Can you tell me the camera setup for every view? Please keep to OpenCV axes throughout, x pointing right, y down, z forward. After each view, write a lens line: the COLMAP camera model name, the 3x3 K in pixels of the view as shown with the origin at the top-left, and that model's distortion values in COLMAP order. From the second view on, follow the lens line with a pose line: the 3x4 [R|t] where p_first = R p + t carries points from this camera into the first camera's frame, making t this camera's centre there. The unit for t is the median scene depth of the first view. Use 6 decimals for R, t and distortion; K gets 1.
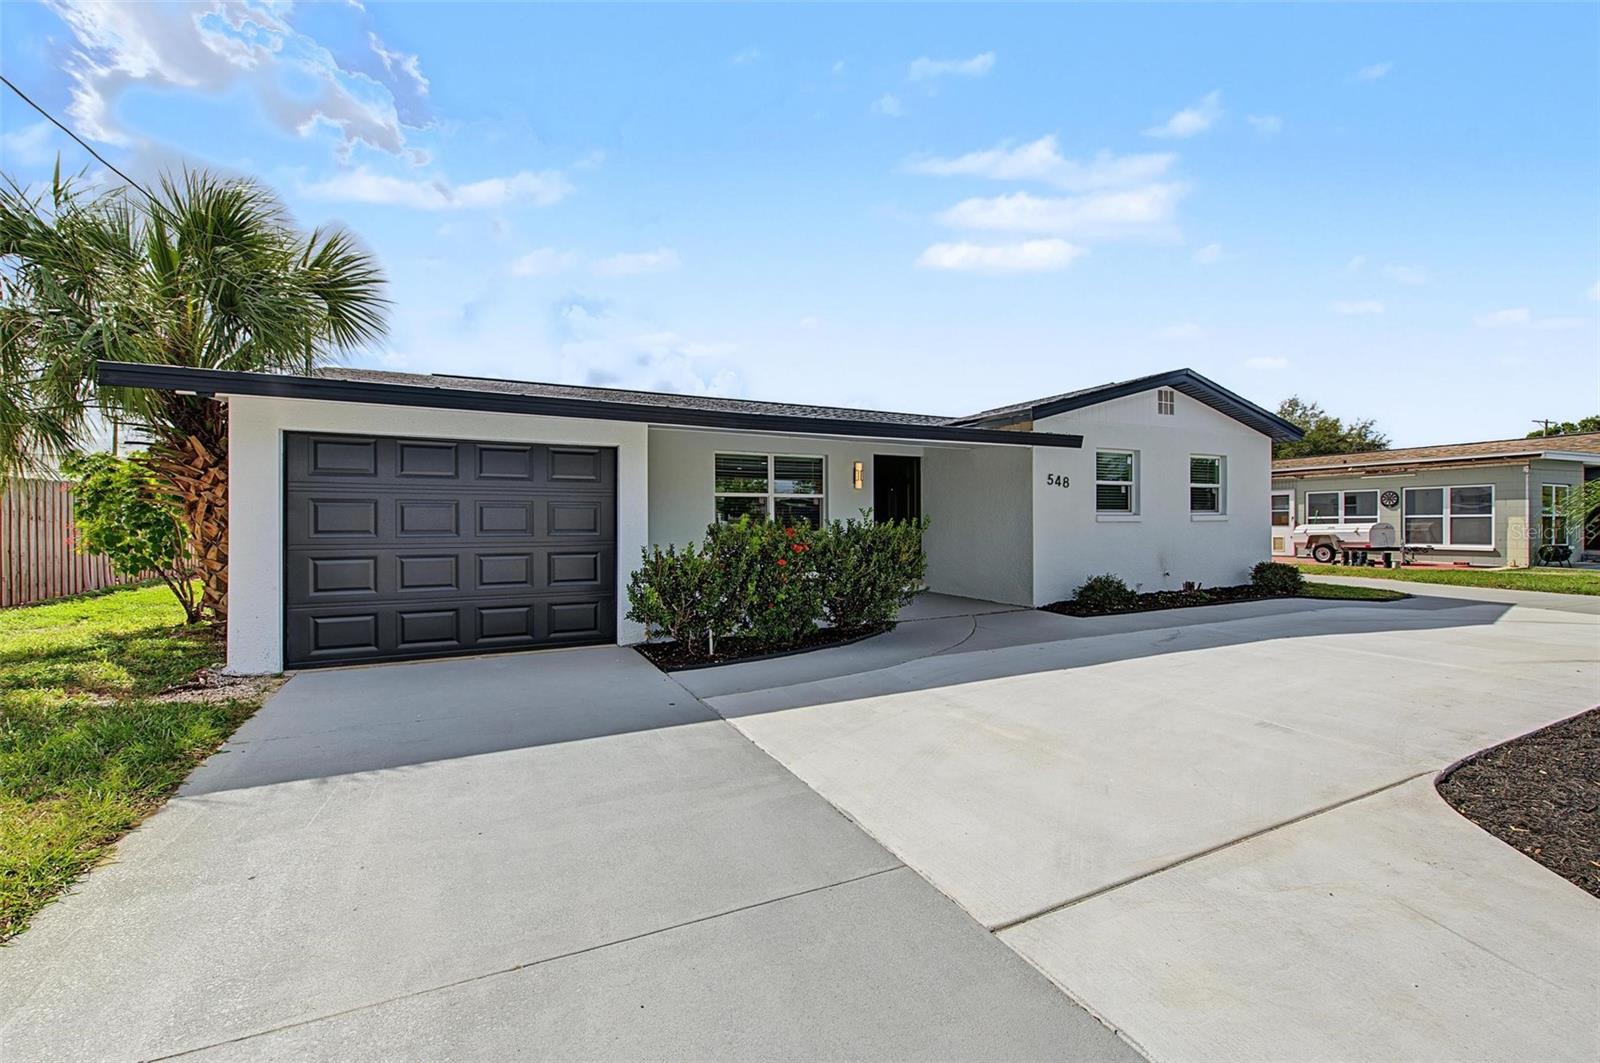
lens RADIAL K [[672.6, 0, 798.2], [0, 672.6, 521.1], [0, 0, 1]] dist [0.002071, -0.000022]
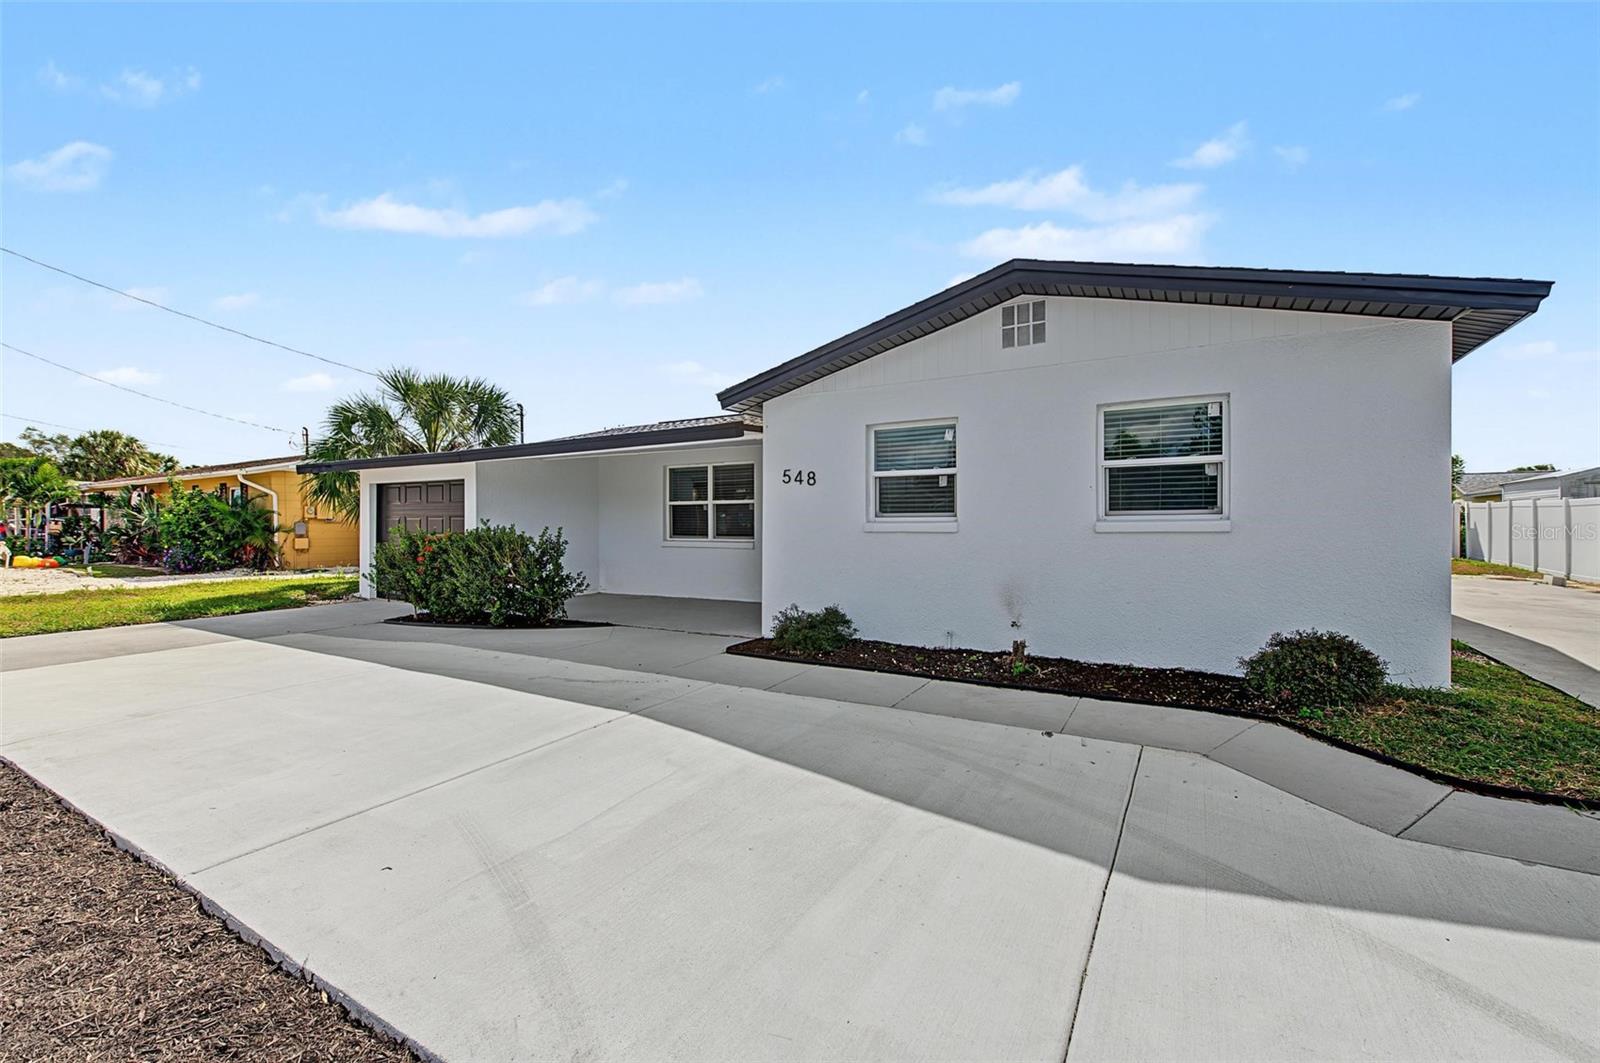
lens RADIAL K [[672.6, 0, 798.2], [0, 672.6, 521.1], [0, 0, 1]] dist [0.002071, -0.000022]
pose [[0.550376, -0.003476, -0.834909, 0.937235], [0.001146, 0.999994, -0.003408, -0.007289], [0.834916, 0.000919, 0.550377, 0.534654]]
